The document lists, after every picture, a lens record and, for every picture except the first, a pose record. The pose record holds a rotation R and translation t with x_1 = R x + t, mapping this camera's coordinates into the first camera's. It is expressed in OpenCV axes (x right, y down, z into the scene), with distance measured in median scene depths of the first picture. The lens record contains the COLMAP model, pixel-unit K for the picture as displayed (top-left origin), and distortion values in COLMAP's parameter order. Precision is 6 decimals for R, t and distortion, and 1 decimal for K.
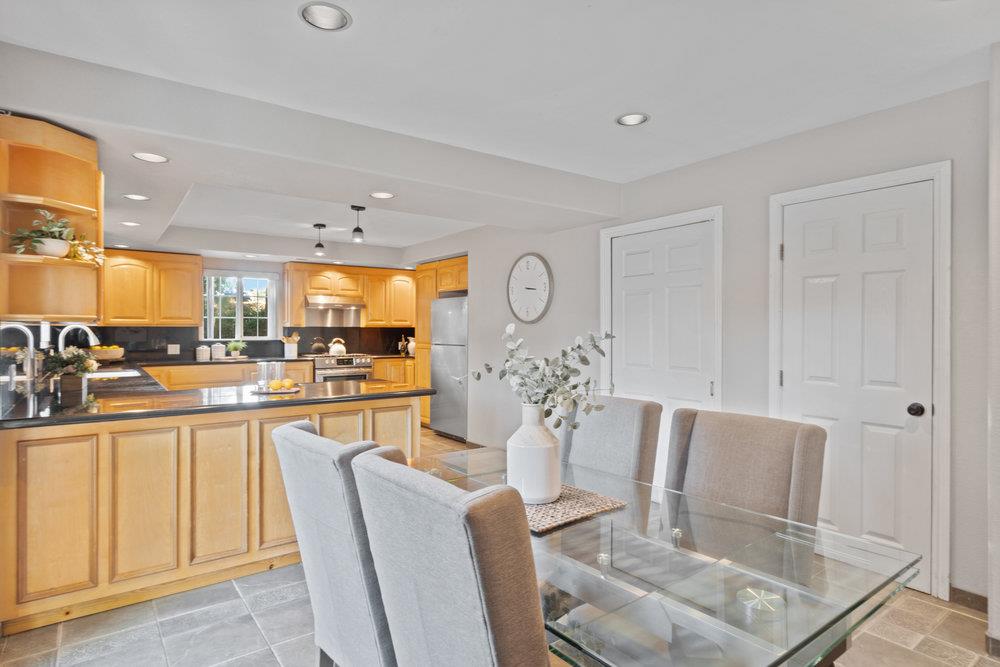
lens RADIAL K [[555.8, 0, 498.2], [0, 555.8, 333.3], [0, 0, 1]] dist [0.002392, 0.000547]
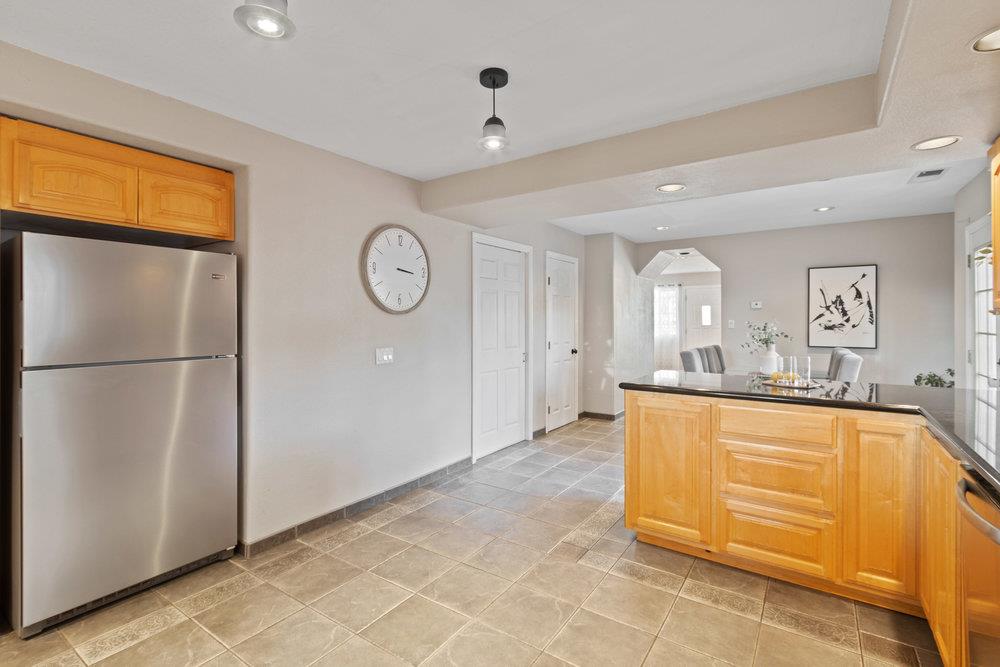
lens RADIAL K [[461.2, 0, 488.3], [0, 461.2, 319.0], [0, 0, 1]] dist [-0.005285, -0.000788]
pose [[-0.325245, -0.000350, 0.945630, -0.428332], [0.007430, 0.999968, 0.002925, -0.008364], [-0.945601, 0.007978, -0.325232, 0.773328]]
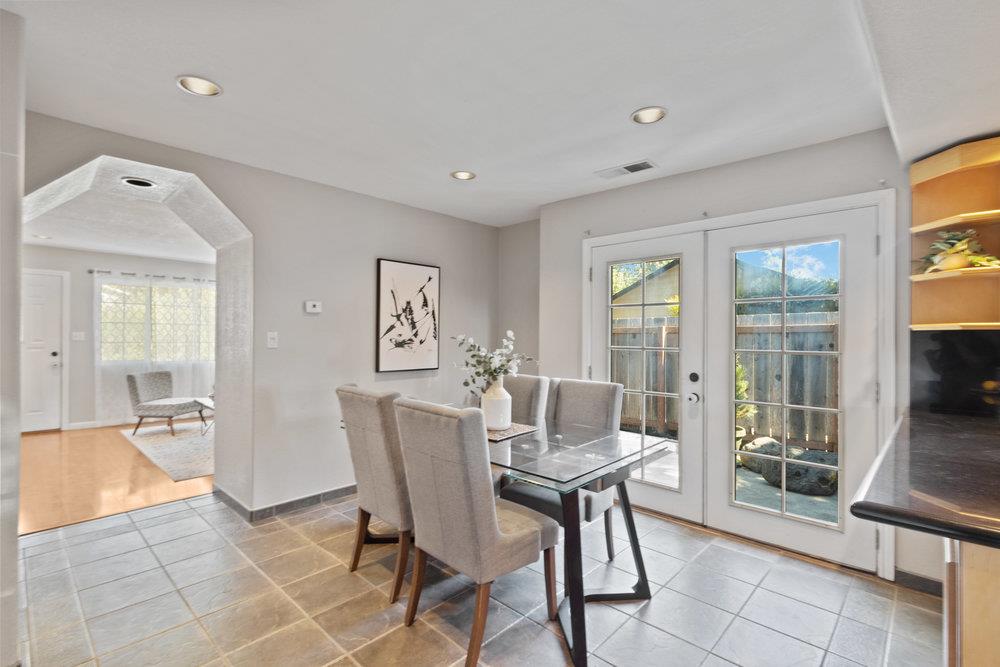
lens RADIAL K [[461.2, 0, 495.5], [0, 461.2, 335.2], [0, 0, 1]] dist [-0.005285, -0.000788]
pose [[-0.980932, -0.007814, -0.194194, 0.081654], [-0.008634, 0.999957, 0.003379, -0.001890], [0.194159, 0.004991, -0.980957, 0.569482]]
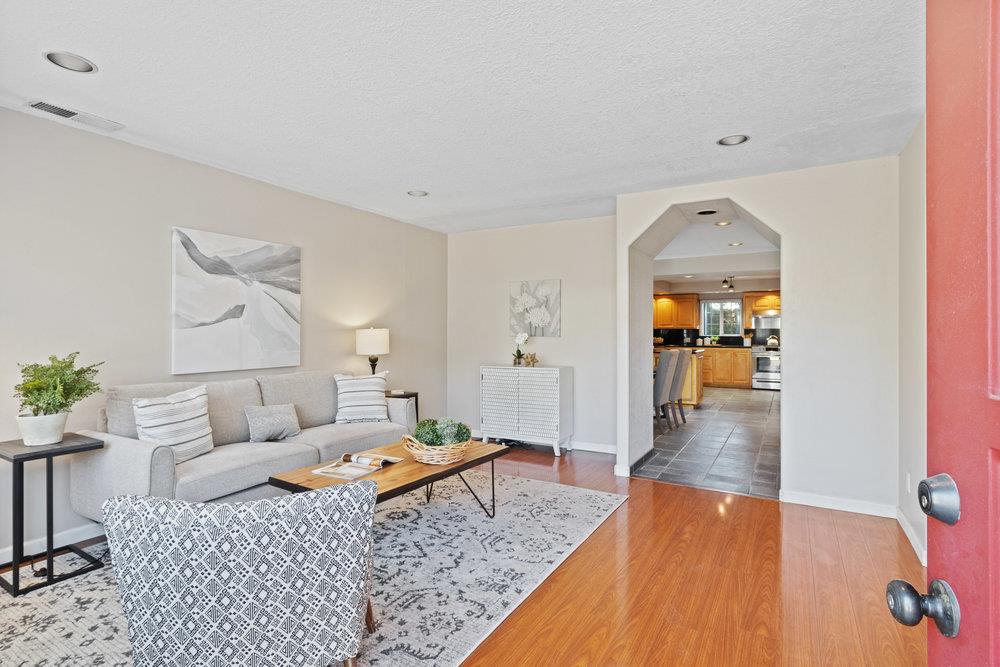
lens RADIAL K [[467.3, 0, 504.0], [0, 467.3, 338.8], [0, 0, 1]] dist [0.000376, -0.000842]
pose [[0.390970, 0.011392, -0.920333, 0.723223], [-0.007171, 0.999931, 0.009331, 0.012378], [0.920376, 0.002951, 0.391025, -0.316574]]
